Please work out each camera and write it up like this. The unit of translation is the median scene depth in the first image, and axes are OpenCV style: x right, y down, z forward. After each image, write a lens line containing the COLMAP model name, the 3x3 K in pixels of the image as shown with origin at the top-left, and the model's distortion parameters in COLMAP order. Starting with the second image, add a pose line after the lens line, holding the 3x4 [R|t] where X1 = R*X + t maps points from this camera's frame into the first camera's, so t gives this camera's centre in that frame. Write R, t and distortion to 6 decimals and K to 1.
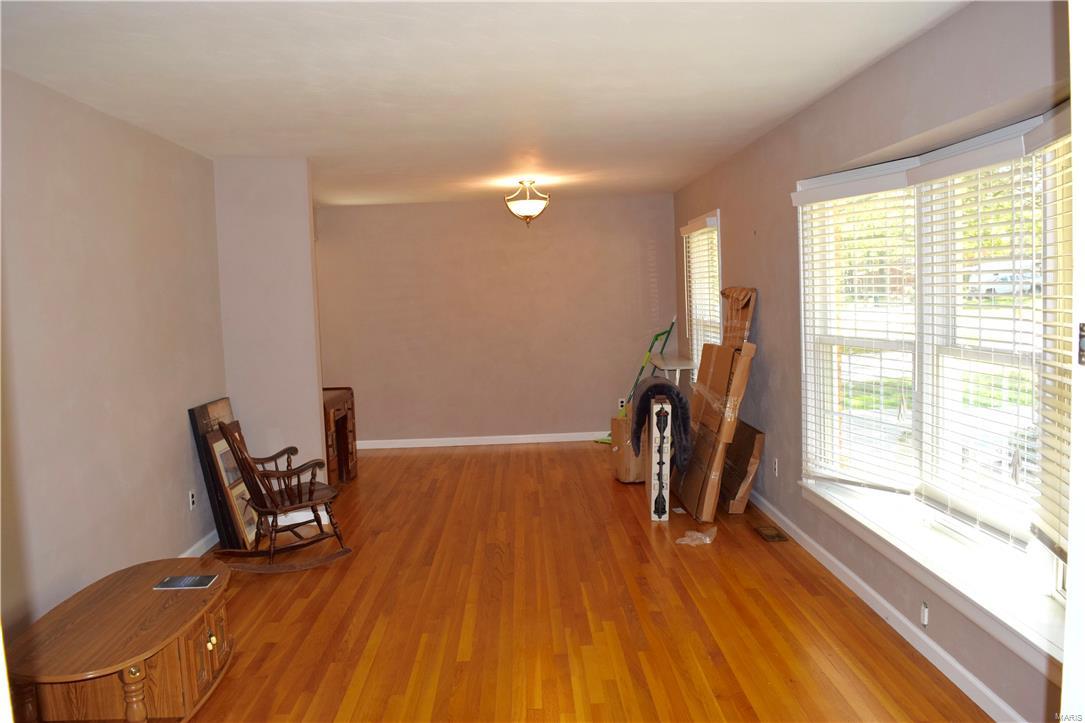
lens RADIAL K [[845.6, 0, 542.5], [0, 845.6, 361.5], [0, 0, 1]] dist [-0.087324, 0.018991]
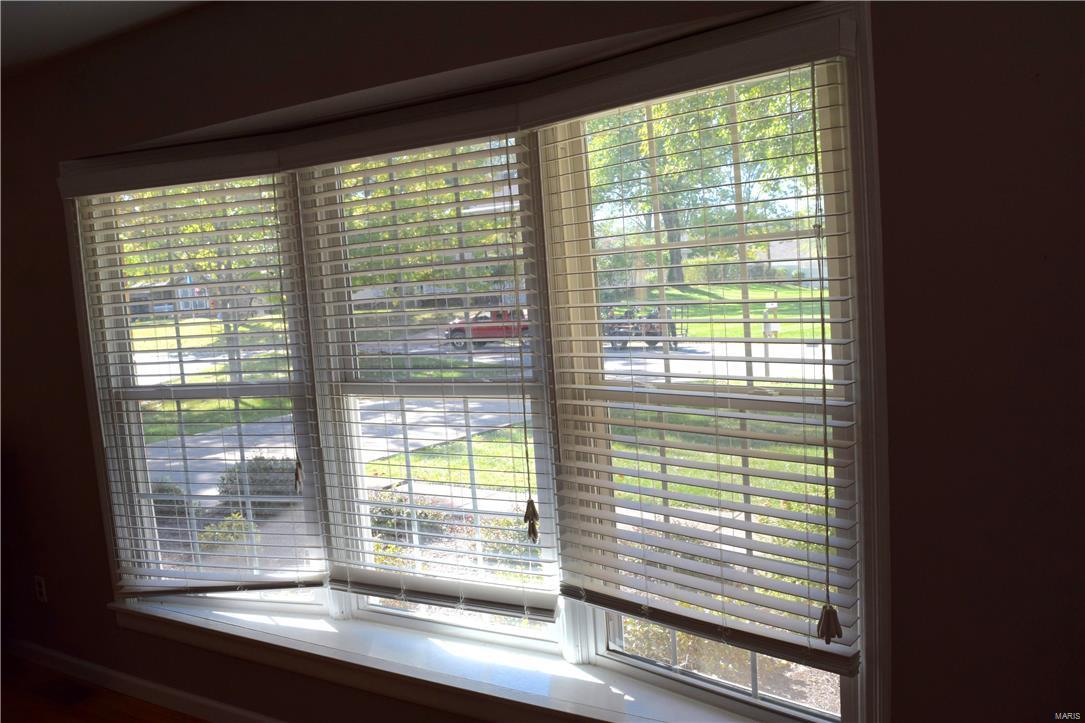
lens RADIAL K [[845.6, 0, 542.5], [0, 845.6, 361.5], [0, 0, 1]] dist [-0.087324, 0.018991]
pose [[0.508455, -0.078914, 0.857465, -0.100679], [0.113861, 0.993209, 0.023890, -0.040808], [-0.853528, 0.085485, 0.513987, 0.489677]]
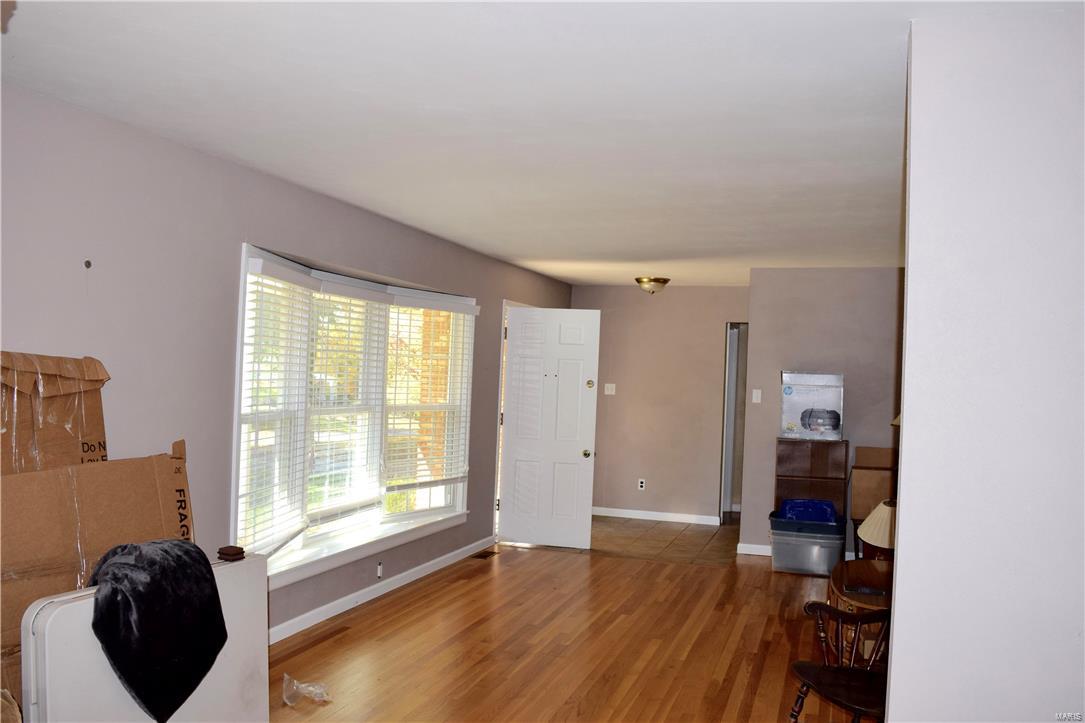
lens RADIAL K [[845.6, 0, 542.5], [0, 845.6, 361.5], [0, 0, 1]] dist [-0.087324, 0.018991]
pose [[-0.933956, 0.001855, 0.357384, -0.348043], [0.023312, 0.998173, 0.055740, -0.152355], [-0.356628, 0.060390, -0.932293, 1.972754]]
